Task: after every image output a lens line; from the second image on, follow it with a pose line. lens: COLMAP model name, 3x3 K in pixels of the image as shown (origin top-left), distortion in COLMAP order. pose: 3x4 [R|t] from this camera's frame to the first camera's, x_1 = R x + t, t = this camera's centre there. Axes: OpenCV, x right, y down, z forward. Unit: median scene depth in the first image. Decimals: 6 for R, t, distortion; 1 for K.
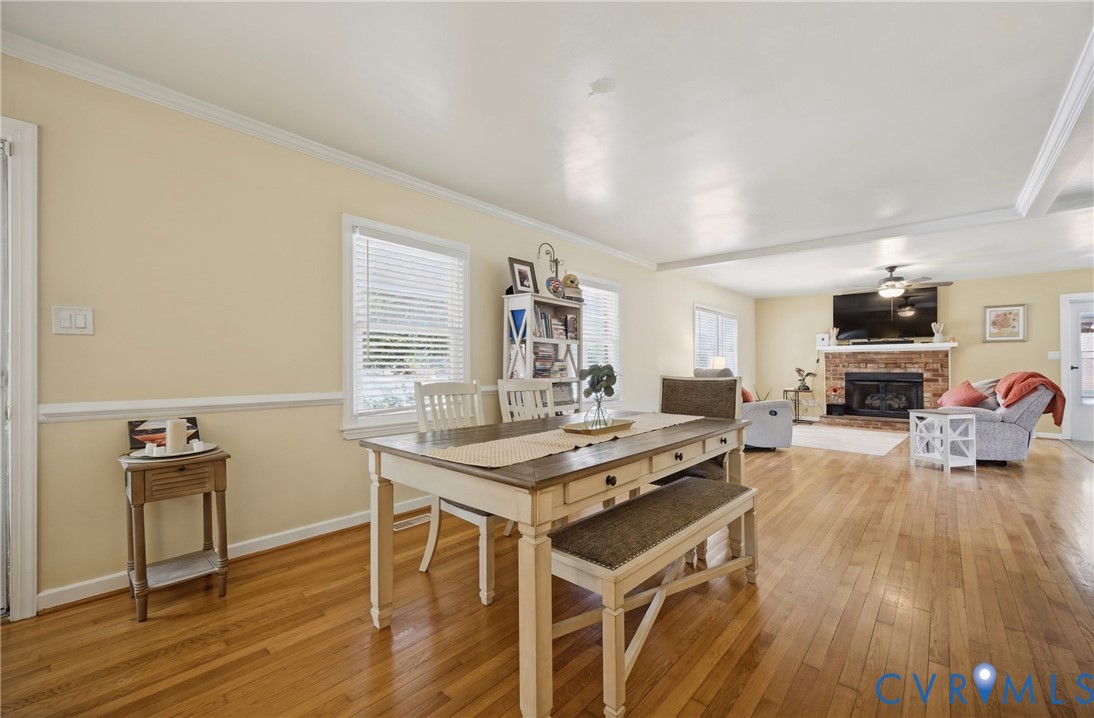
lens RADIAL K [[429.9, 0, 542.2], [0, 429.9, 364.8], [0, 0, 1]] dist [-0.003444, -0.001385]
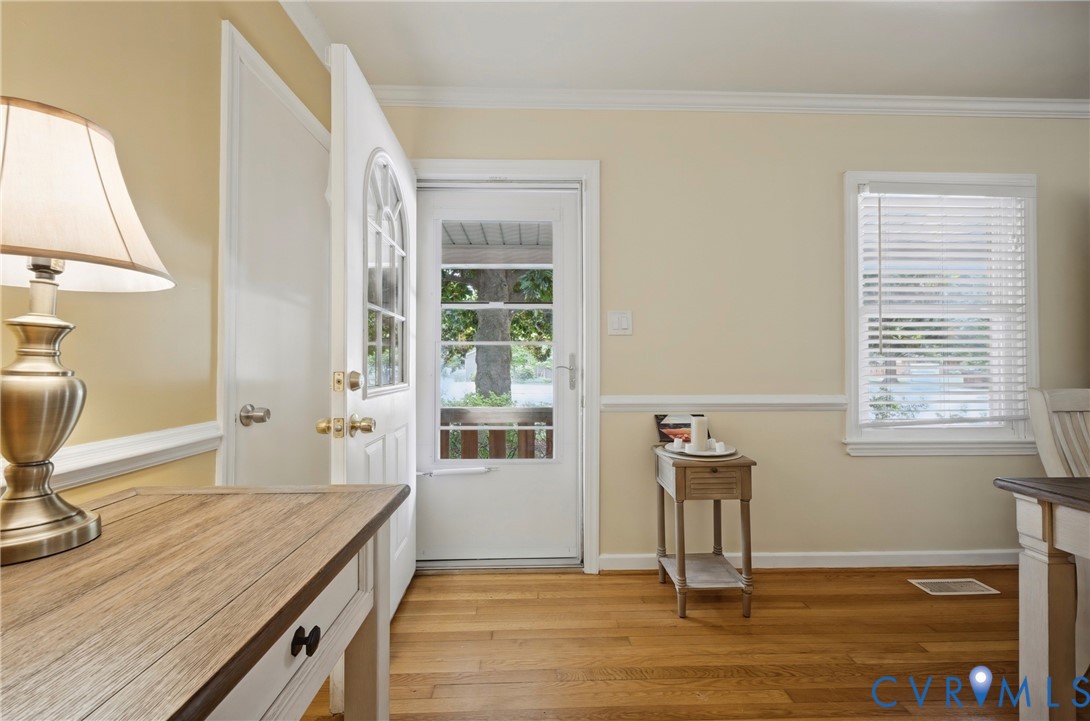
lens RADIAL K [[428.3, 0, 548.1], [0, 428.3, 357.7], [0, 0, 1]] dist [-0.003444, -0.001385]
pose [[0.681092, -0.011626, -0.732105, -1.059029], [0.003332, 0.999913, -0.012779, 0.007804], [0.732190, 0.006265, 0.681072, 0.216108]]
